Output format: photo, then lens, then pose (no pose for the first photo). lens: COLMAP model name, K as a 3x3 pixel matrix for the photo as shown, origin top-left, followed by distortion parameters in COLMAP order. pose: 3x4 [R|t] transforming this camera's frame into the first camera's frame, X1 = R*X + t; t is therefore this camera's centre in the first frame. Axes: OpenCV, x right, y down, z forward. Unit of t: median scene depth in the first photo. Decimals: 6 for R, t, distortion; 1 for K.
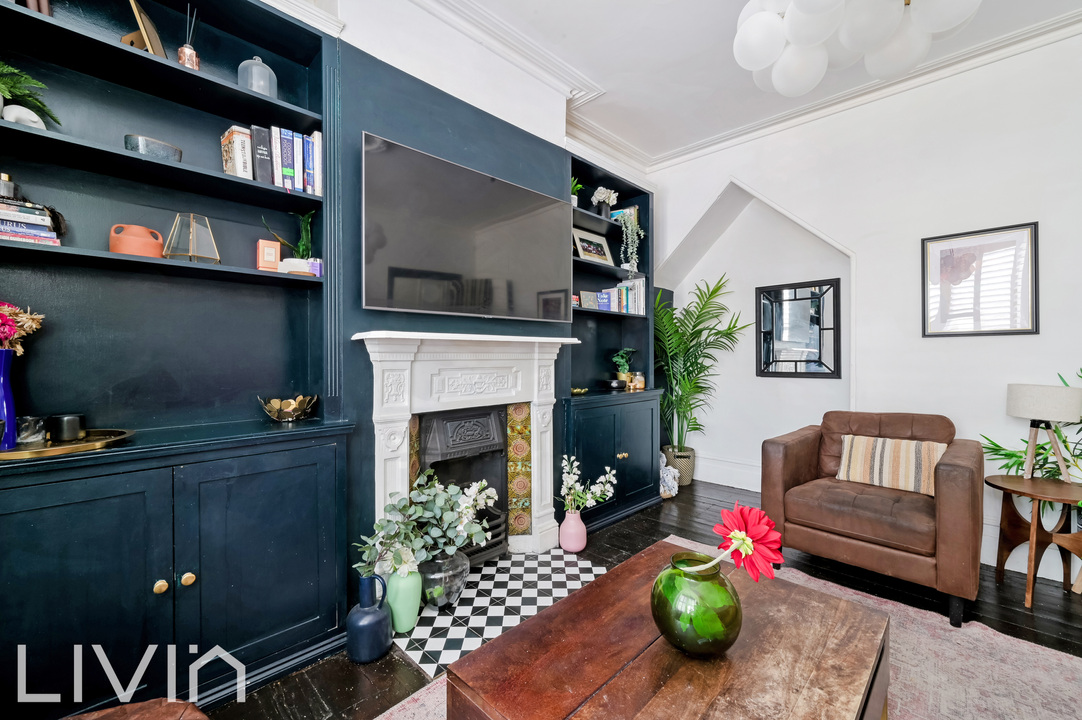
lens RADIAL K [[428.7, 0, 542.0], [0, 428.7, 357.6], [0, 0, 1]] dist [0.001317, -0.000565]
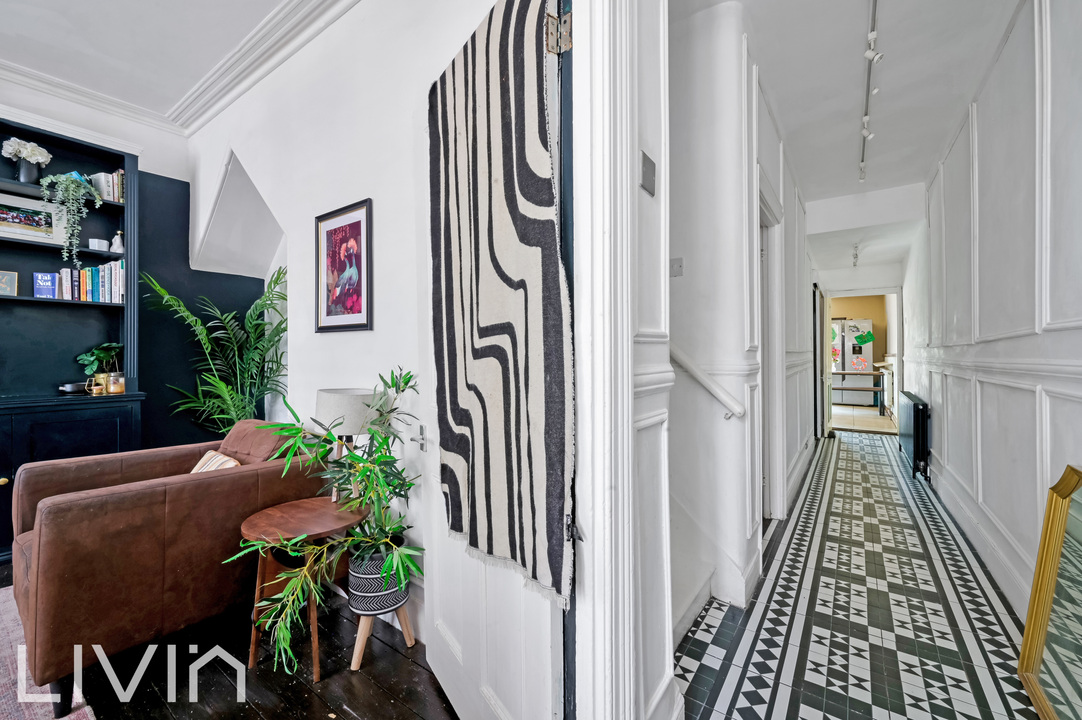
lens RADIAL K [[428.7, 0, 539.9], [0, 428.7, 356.7], [0, 0, 1]] dist [0.001317, -0.000565]
pose [[0.985790, 0.002208, 0.167966, 1.187181], [-0.001399, 0.999987, -0.004939, 0.008969], [-0.167975, 0.004634, 0.985780, 0.068728]]
